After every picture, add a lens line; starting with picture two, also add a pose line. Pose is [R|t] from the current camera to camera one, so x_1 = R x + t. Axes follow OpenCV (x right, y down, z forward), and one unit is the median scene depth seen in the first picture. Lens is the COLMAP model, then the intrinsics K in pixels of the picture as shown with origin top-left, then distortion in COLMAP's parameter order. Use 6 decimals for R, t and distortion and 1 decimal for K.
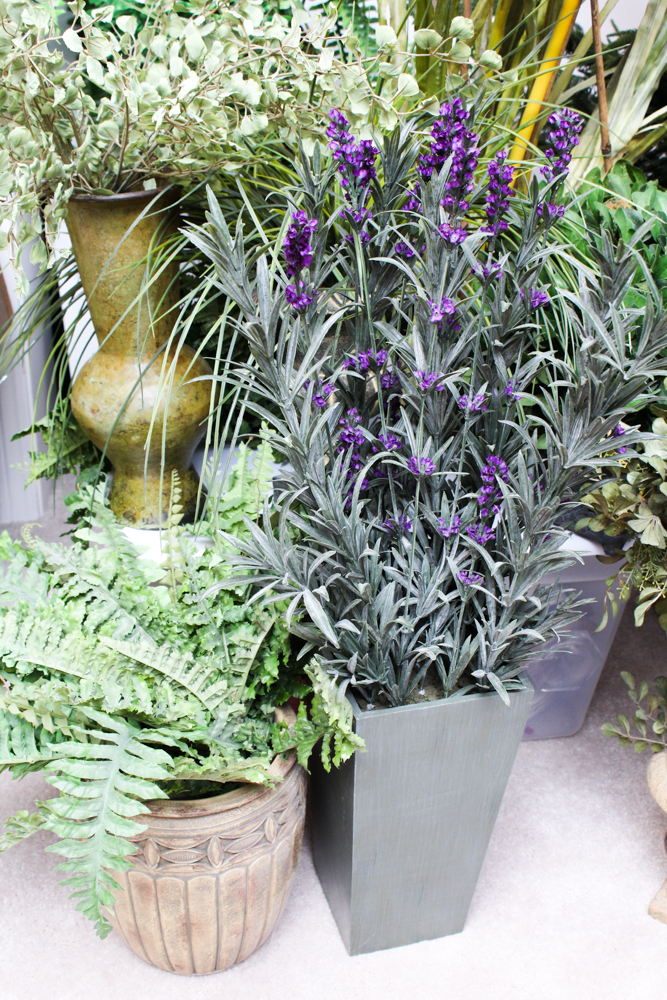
lens RADIAL K [[1063.2, 0, 333.5], [0, 1063.2, 500.0], [0, 0, 1]] dist [-0.073402, -0.002787]
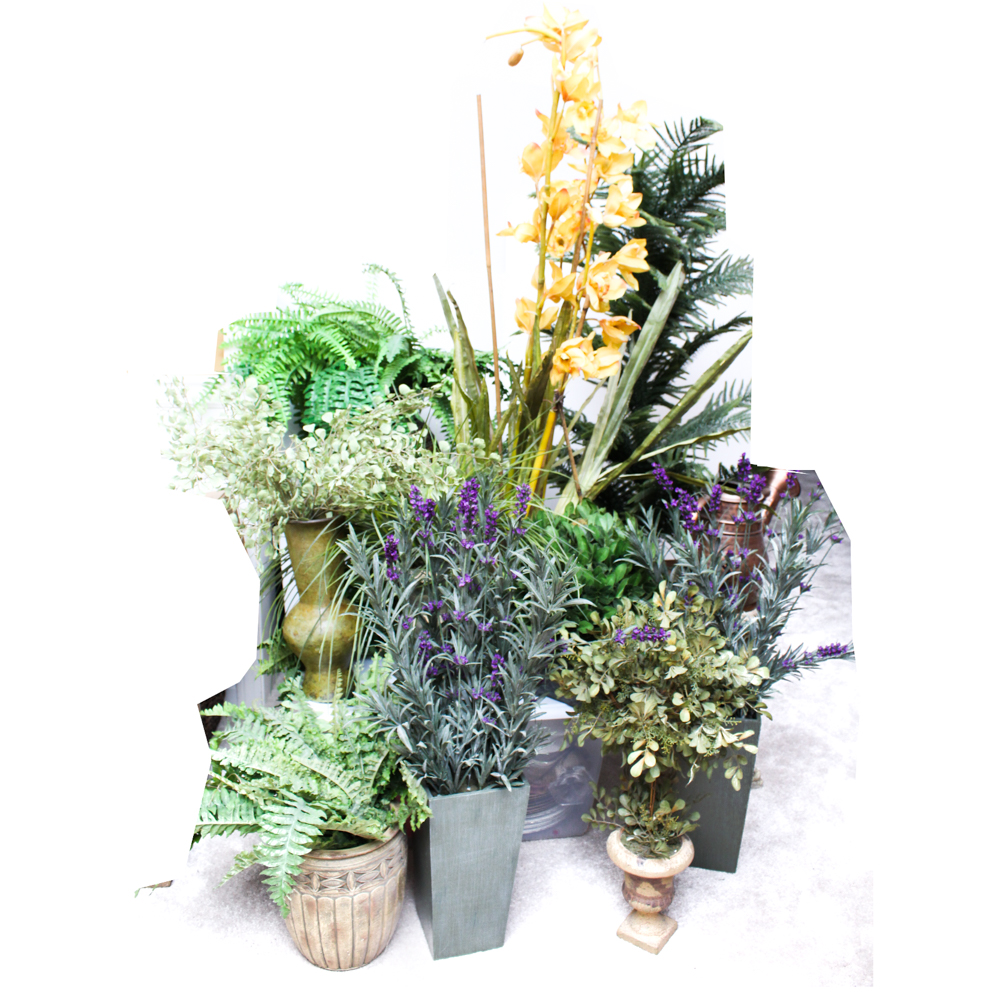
lens RADIAL K [[835.1, 0, 500.0], [0, 835.1, 500.0], [0, 0, 1]] dist [-0.149182, 0.110523]
pose [[0.999974, -0.005604, 0.004547, 0.133425], [0.006604, 0.964686, -0.263318, 0.075998], [-0.002911, 0.263341, 0.964698, -0.474634]]
